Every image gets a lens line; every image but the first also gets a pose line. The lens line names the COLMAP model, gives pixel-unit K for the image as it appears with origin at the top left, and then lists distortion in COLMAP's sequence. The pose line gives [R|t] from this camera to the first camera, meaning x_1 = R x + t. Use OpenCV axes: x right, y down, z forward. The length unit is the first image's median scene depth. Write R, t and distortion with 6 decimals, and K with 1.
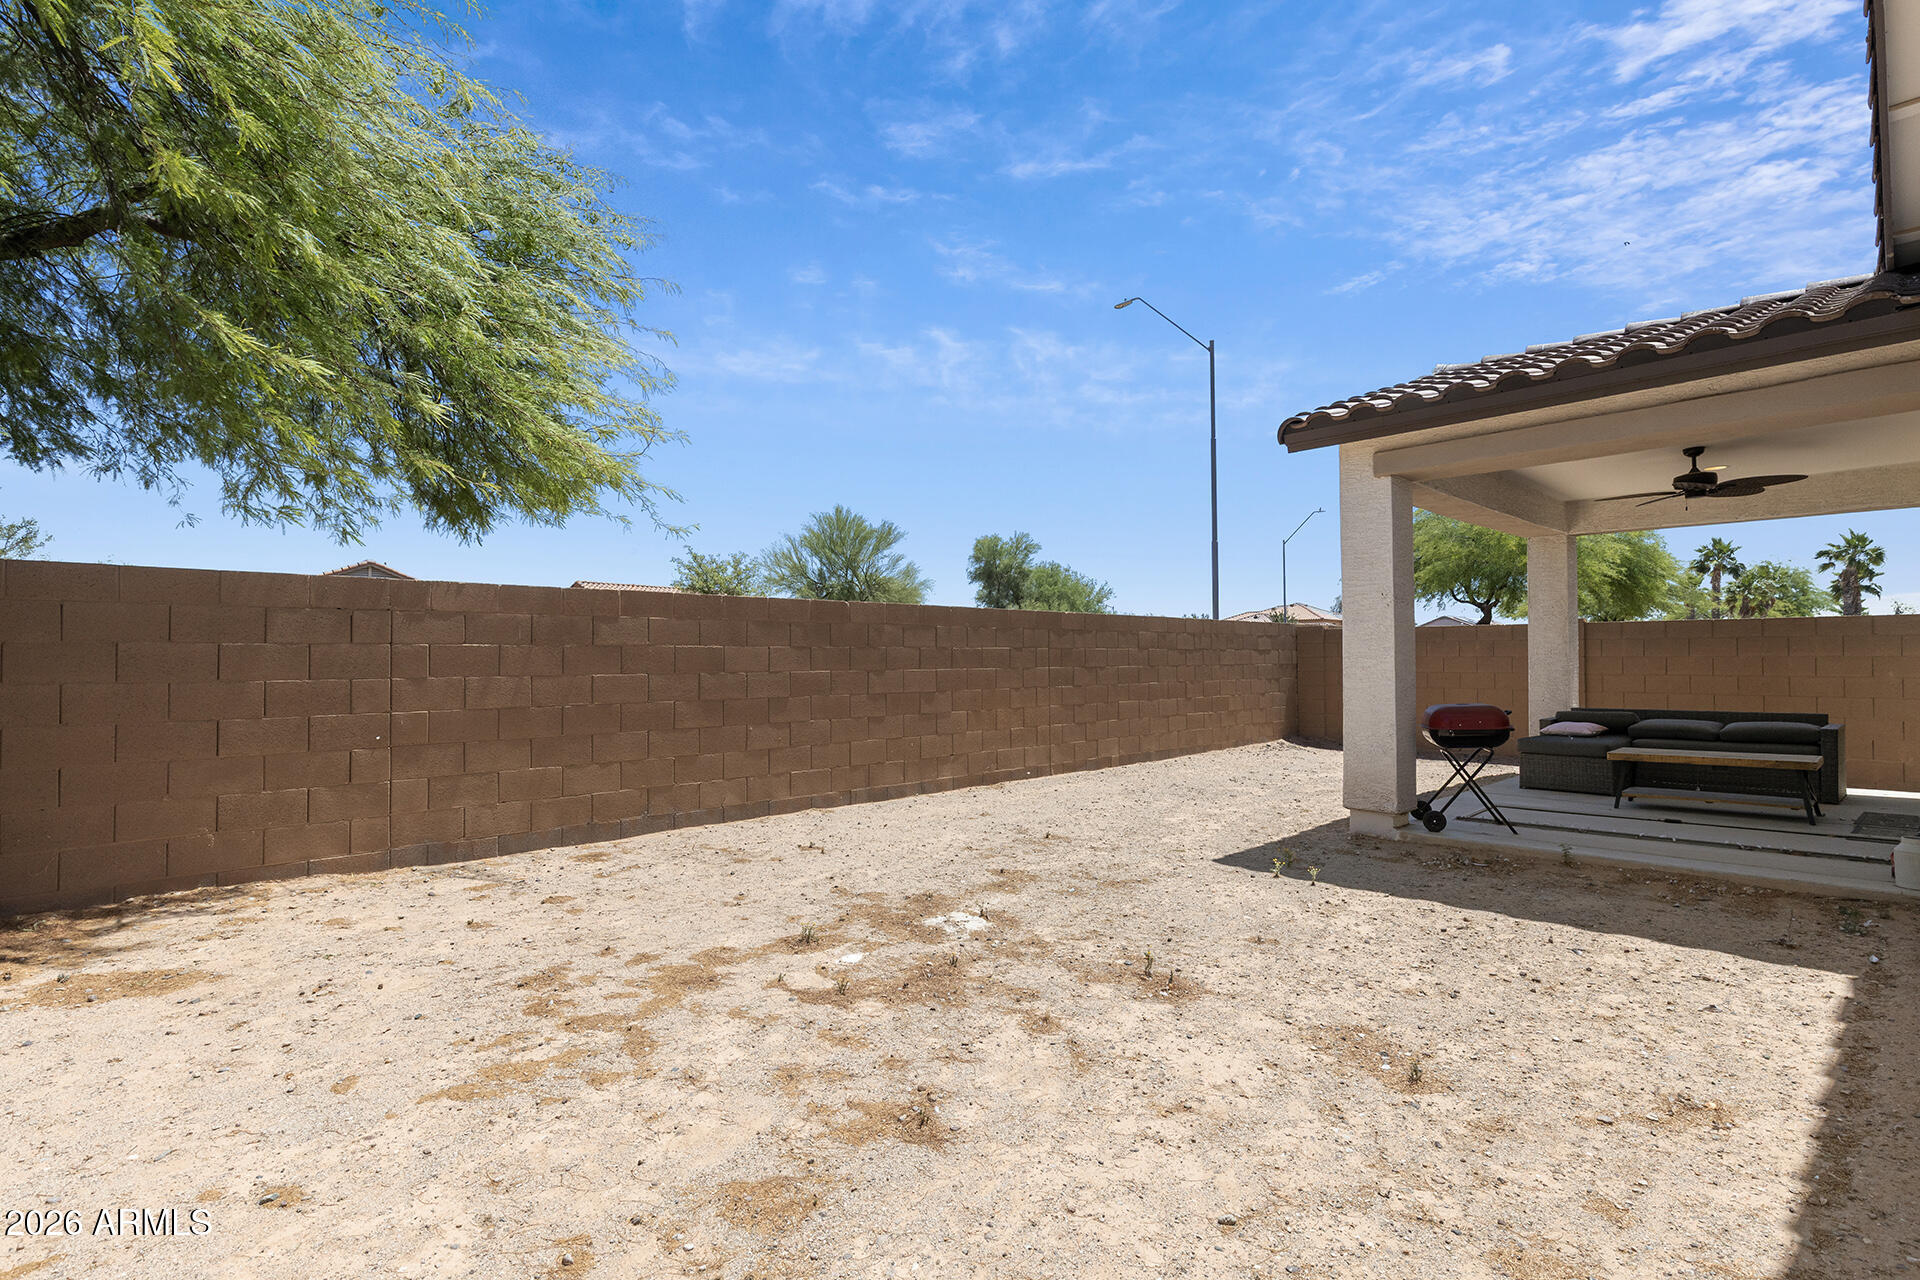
lens RADIAL K [[868.9, 0, 947.4], [0, 868.9, 643.2], [0, 0, 1]] dist [0.002962, 0.000072]
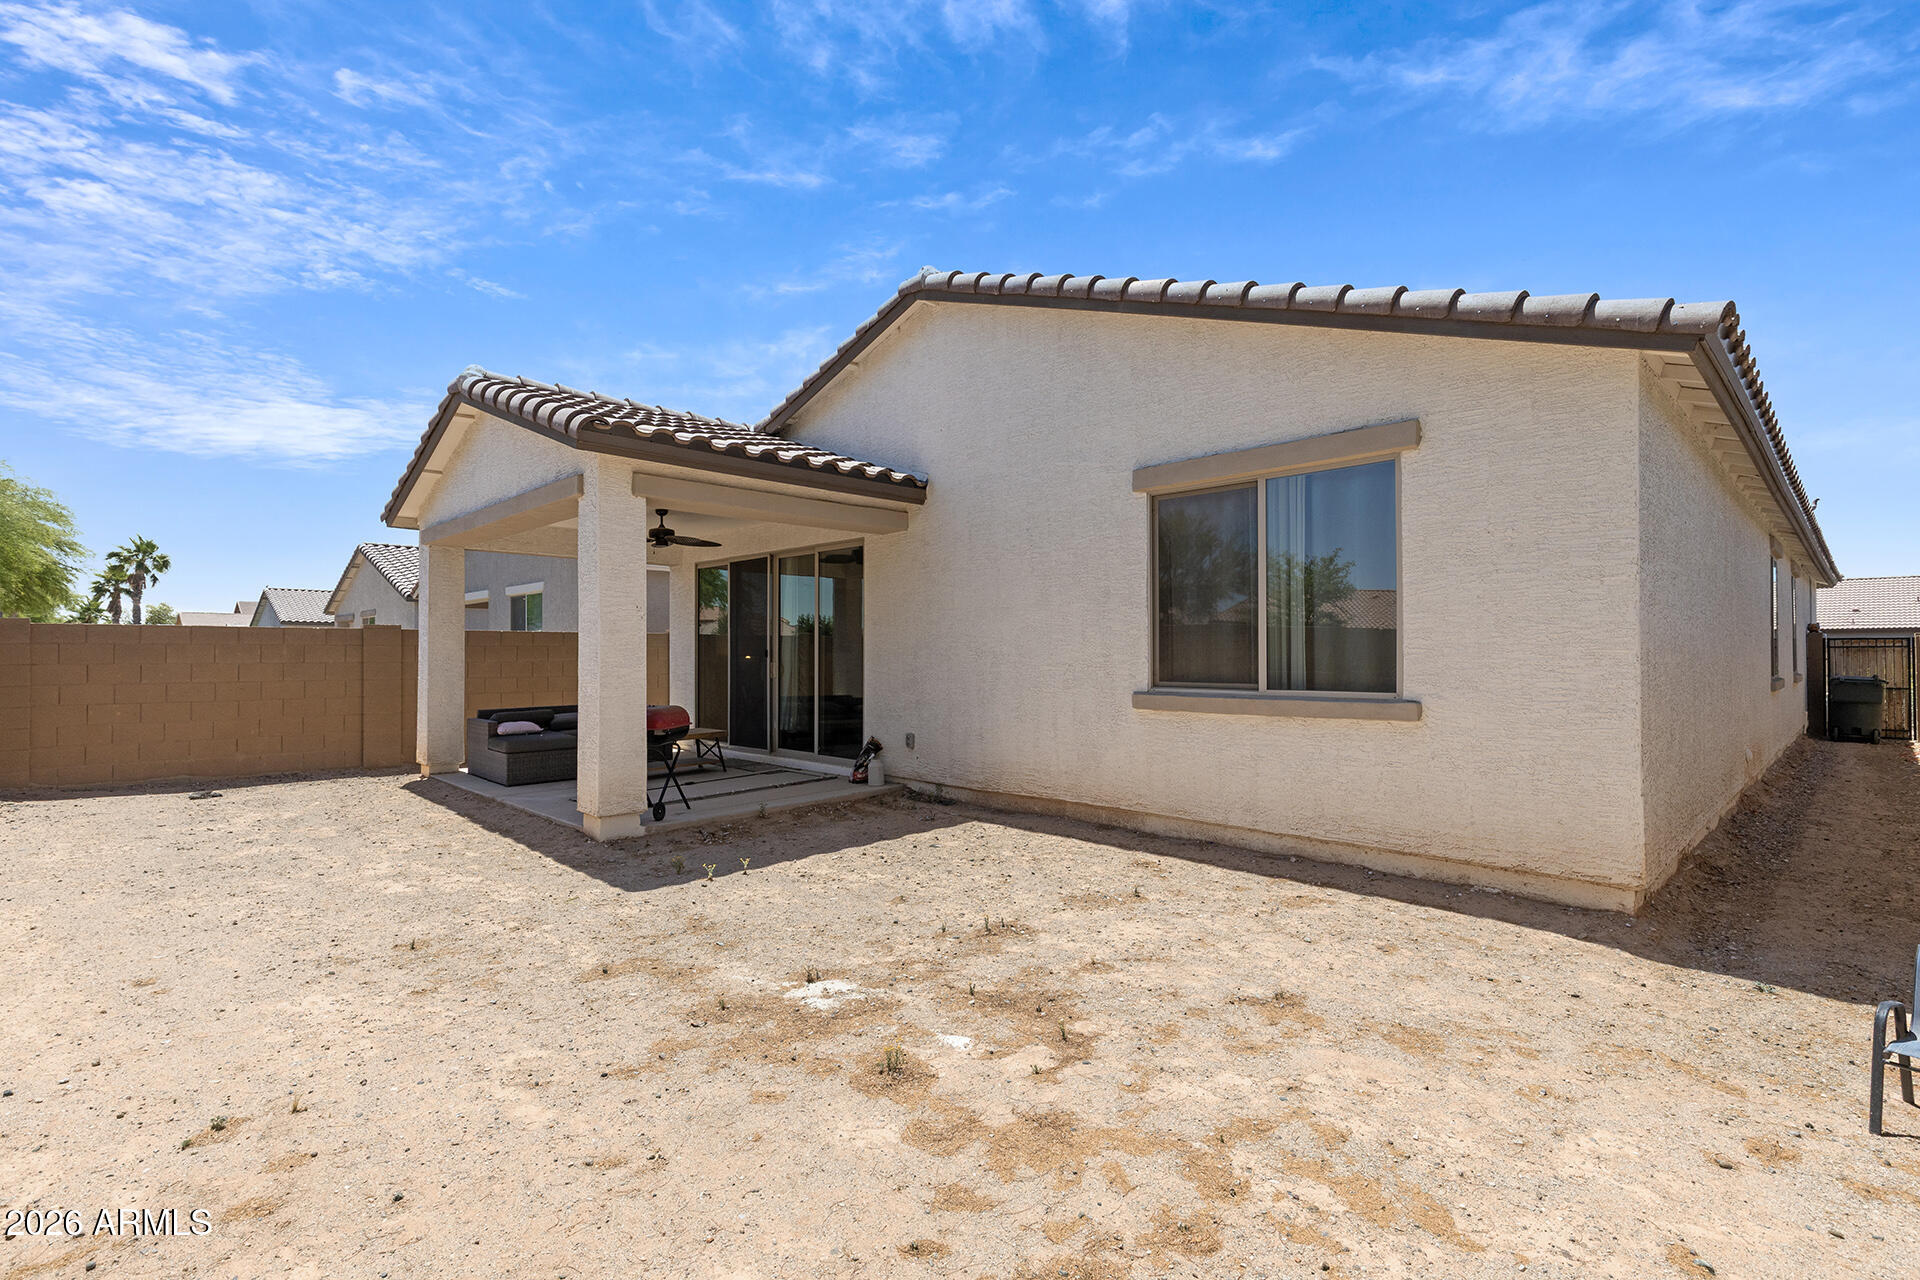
lens RADIAL K [[909.9, 0, 945.8], [0, 909.9, 641.7], [0, 0, 1]] dist [0.002748, 0.000119]
pose [[-0.037414, 0.013405, 0.999210, -0.723679], [-0.012178, 0.999830, -0.013869, -0.002945], [-0.999226, -0.012687, -0.037245, 0.774624]]
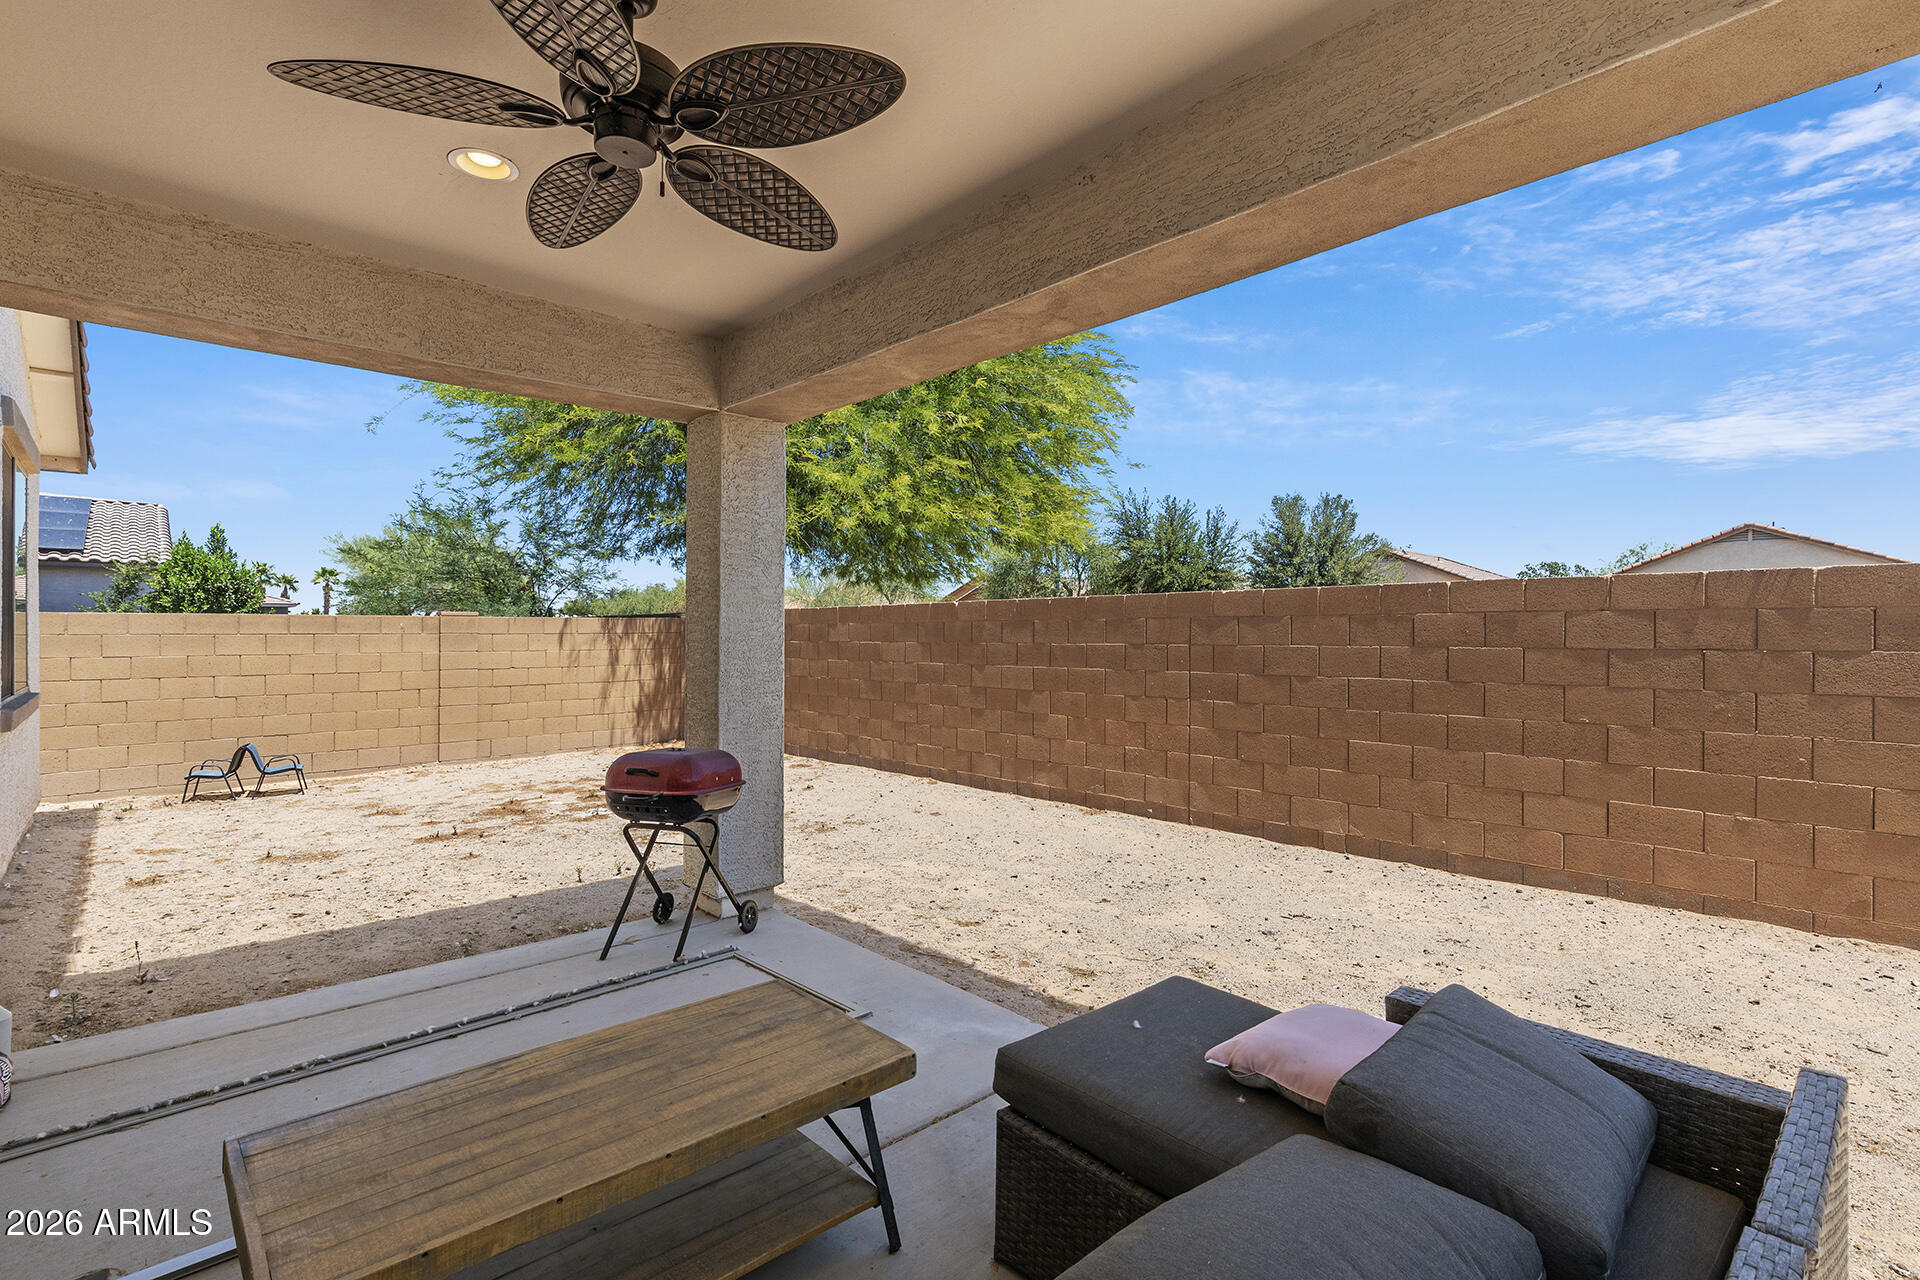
lens RADIAL K [[877.7, 0, 954.0], [0, 877.7, 638.4], [0, 0, 1]] dist [0.002908, 0.001259]
pose [[0.025718, 0.010717, -0.999612, 1.450606], [0.020624, 0.999724, 0.011249, -0.020681], [0.999456, -0.020905, 0.025490, 1.391812]]
